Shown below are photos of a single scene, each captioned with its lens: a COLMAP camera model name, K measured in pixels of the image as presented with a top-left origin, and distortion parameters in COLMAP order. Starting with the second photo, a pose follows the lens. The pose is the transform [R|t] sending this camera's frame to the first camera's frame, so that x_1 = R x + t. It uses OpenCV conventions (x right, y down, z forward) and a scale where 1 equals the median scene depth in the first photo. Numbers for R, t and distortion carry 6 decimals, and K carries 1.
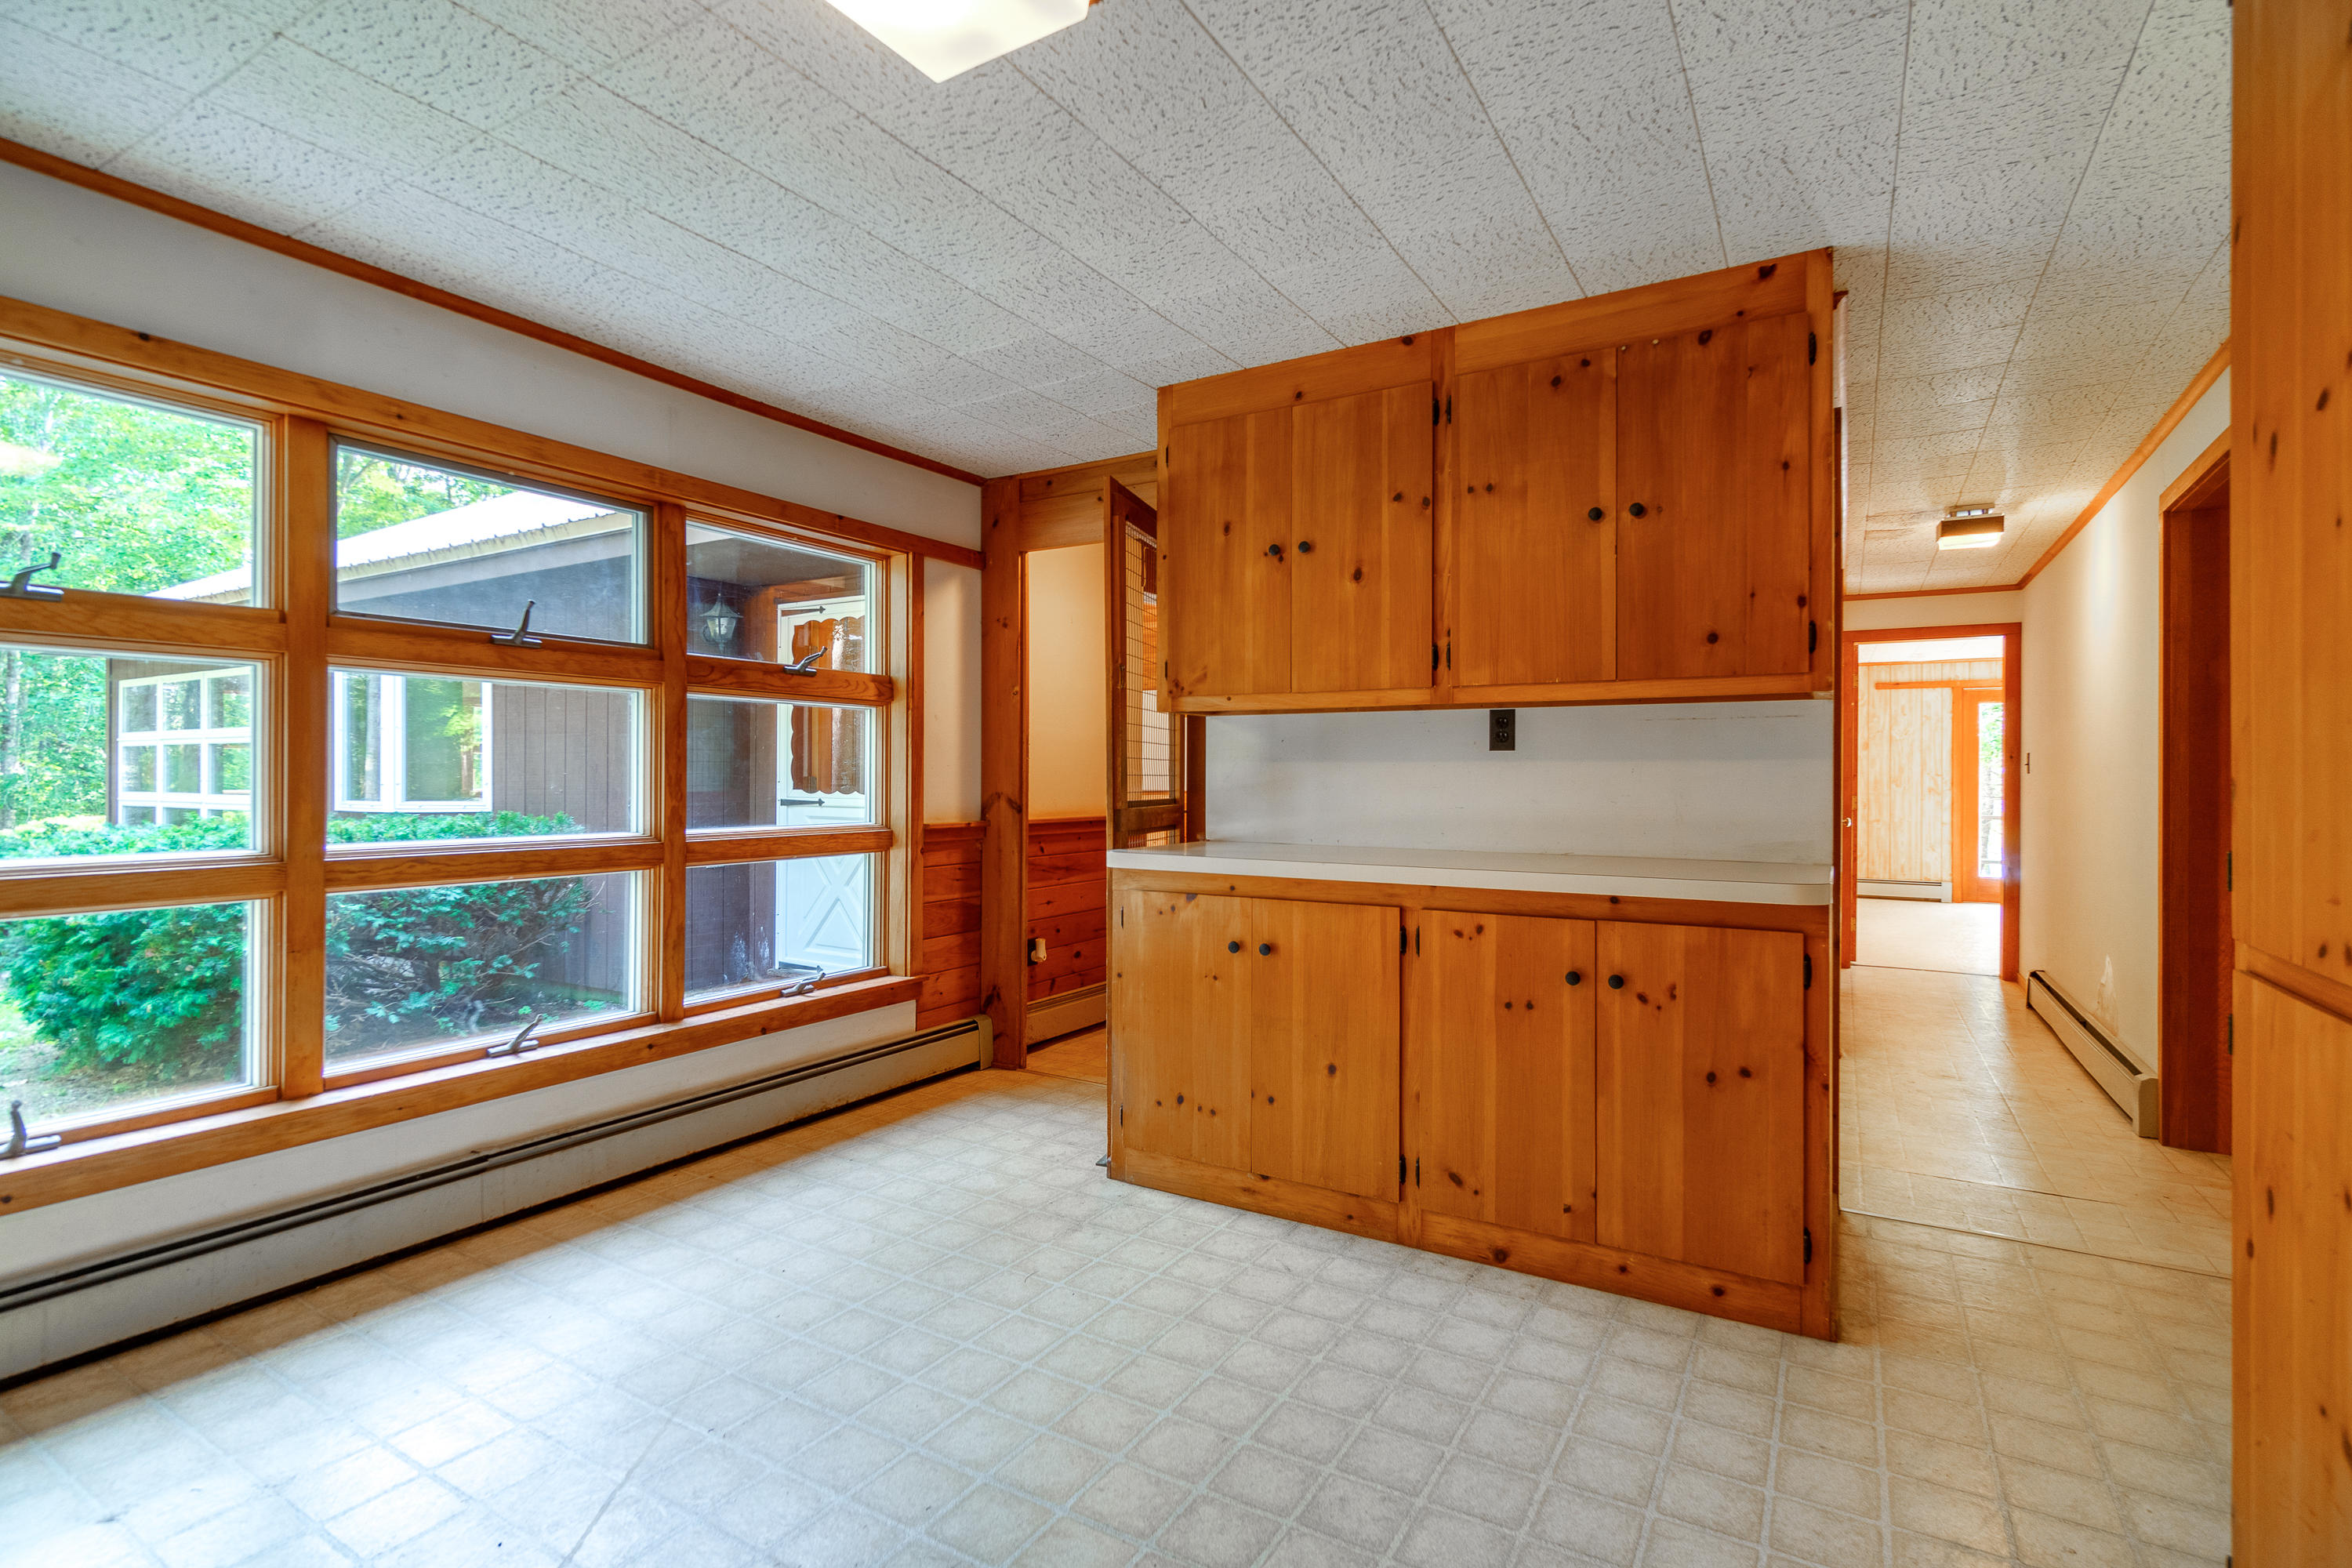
lens RADIAL K [[1108.5, 0, 1175.7], [0, 1108.5, 784.3], [0, 0, 1]] dist [0.000142, 0.000031]
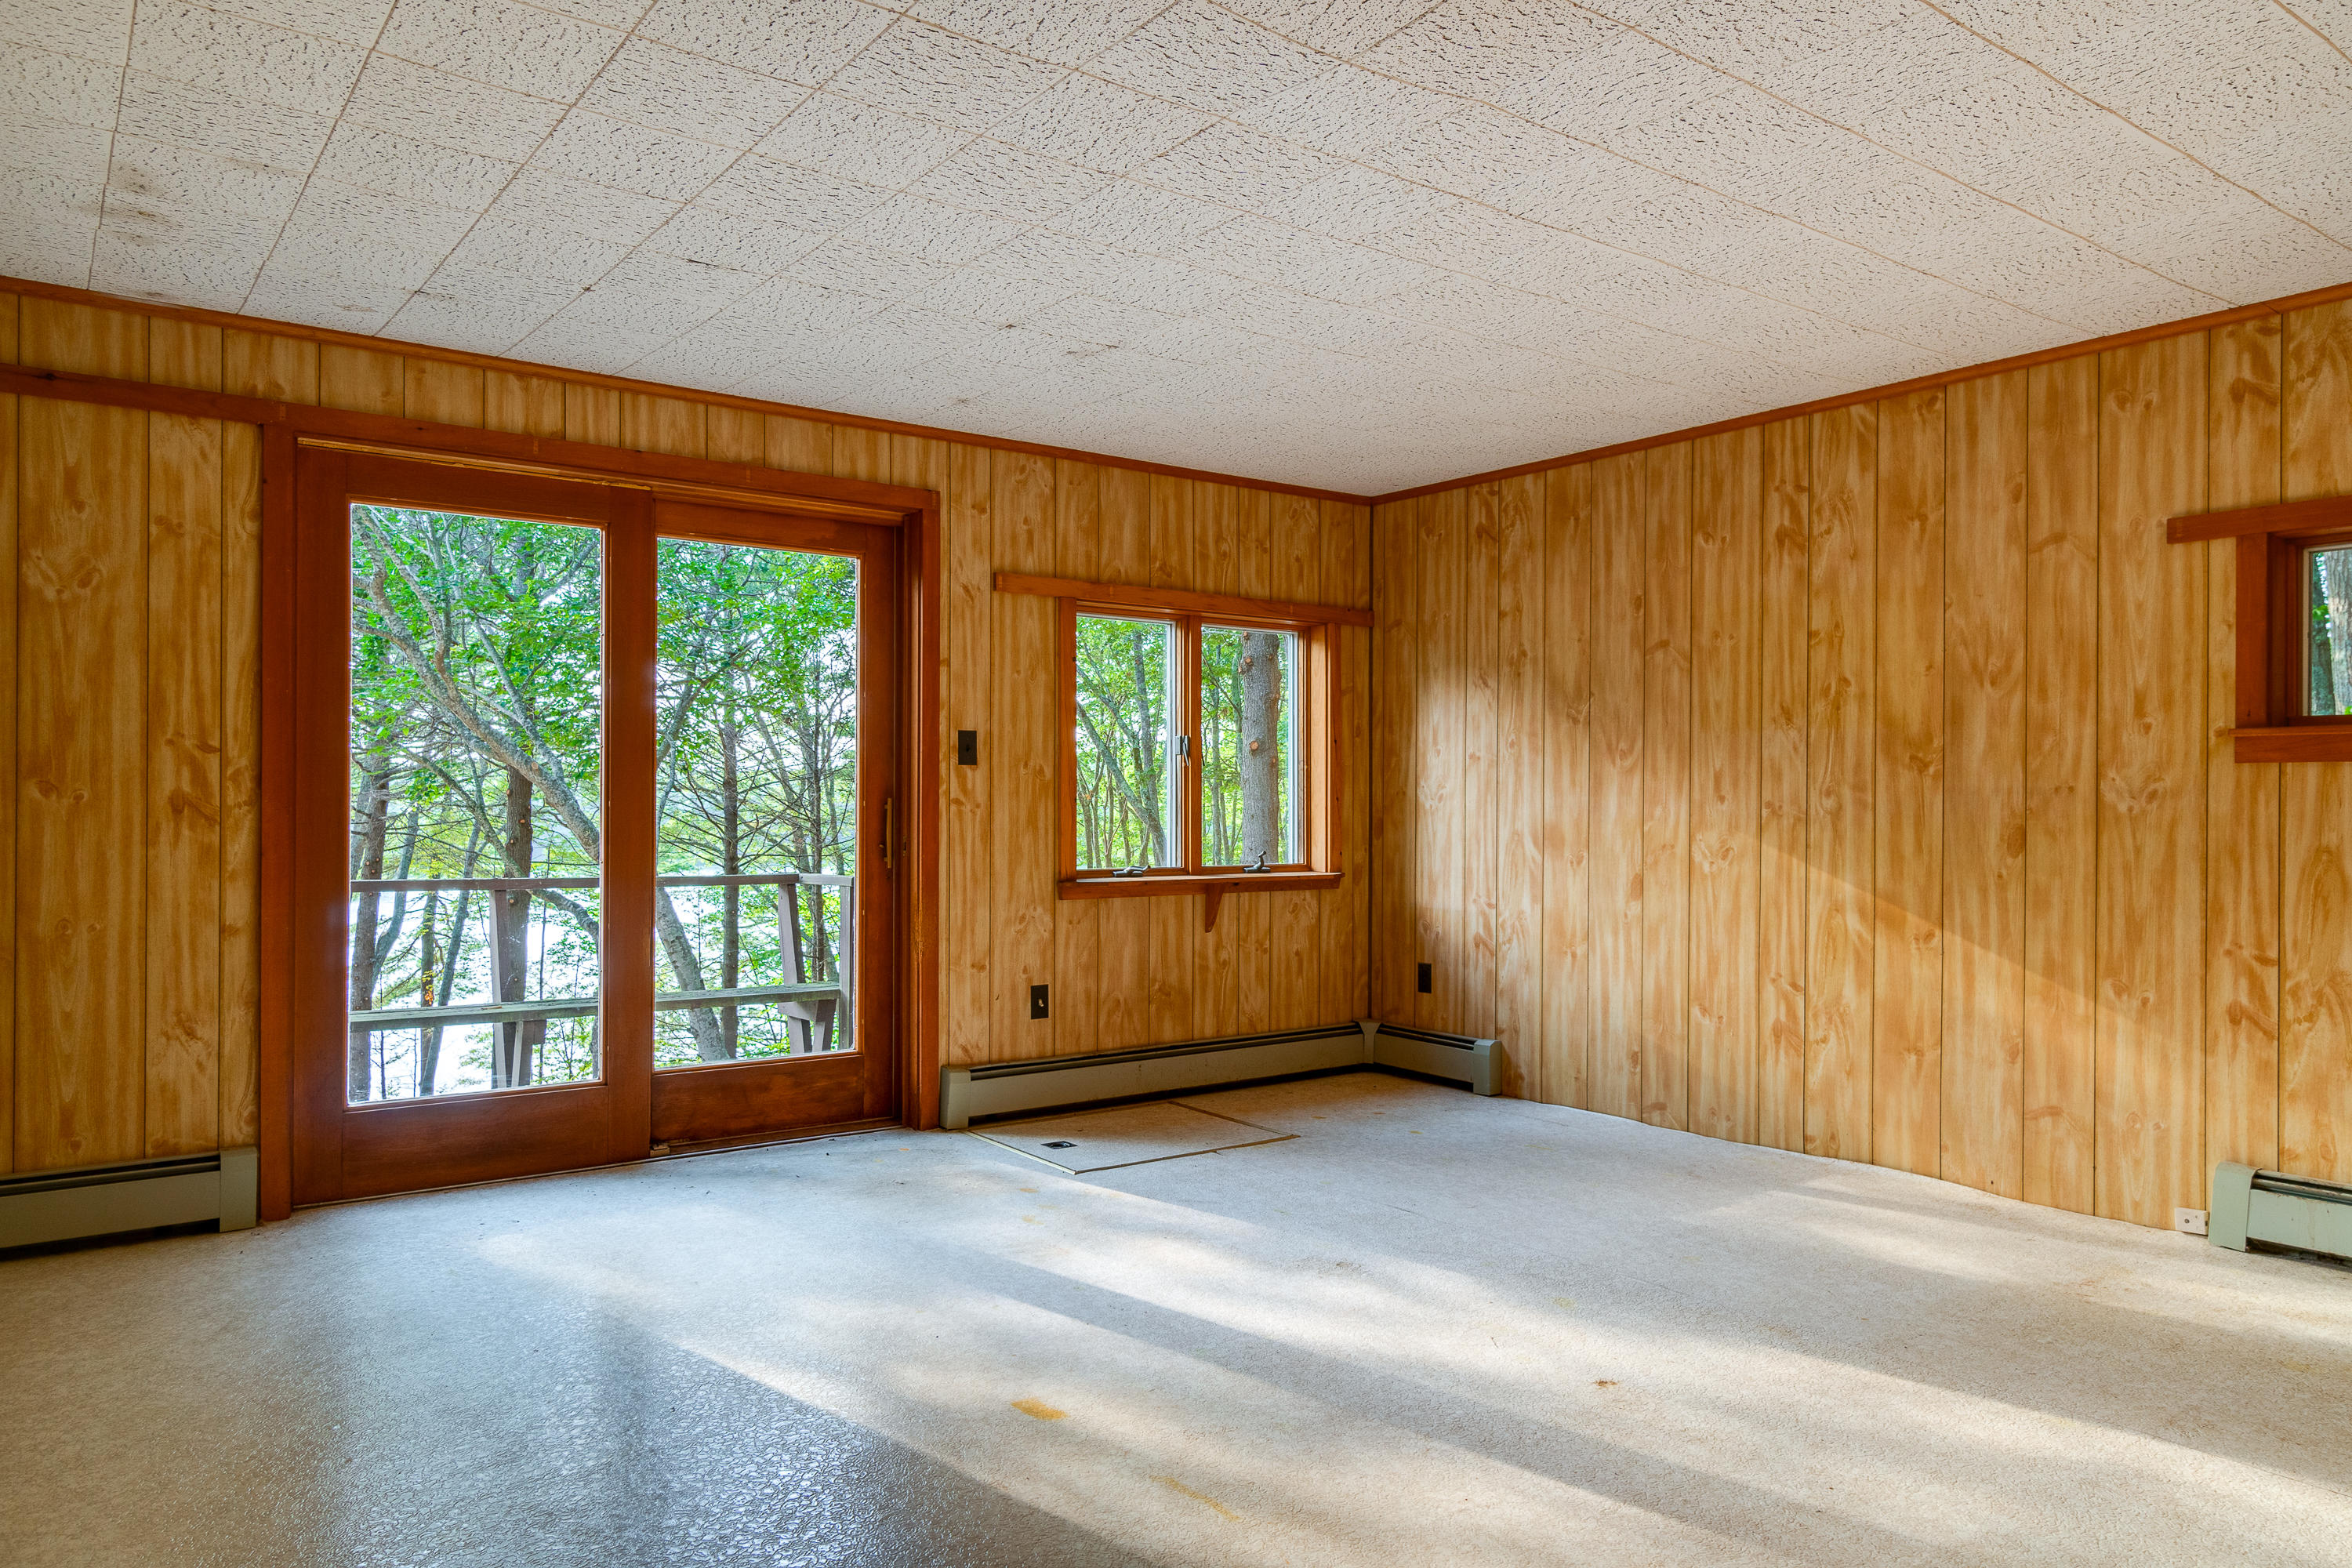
lens RADIAL K [[1571.3, 0, 1177.6], [0, 1571.3, 800.8], [0, 0, 1]] dist [0.002811, 0.001827]
pose [[0.396374, 0.002635, 0.918085, 0.433022], [-0.000106, 0.999996, -0.002825, 0.005128], [-0.918089, 0.001023, 0.396373, 0.636270]]
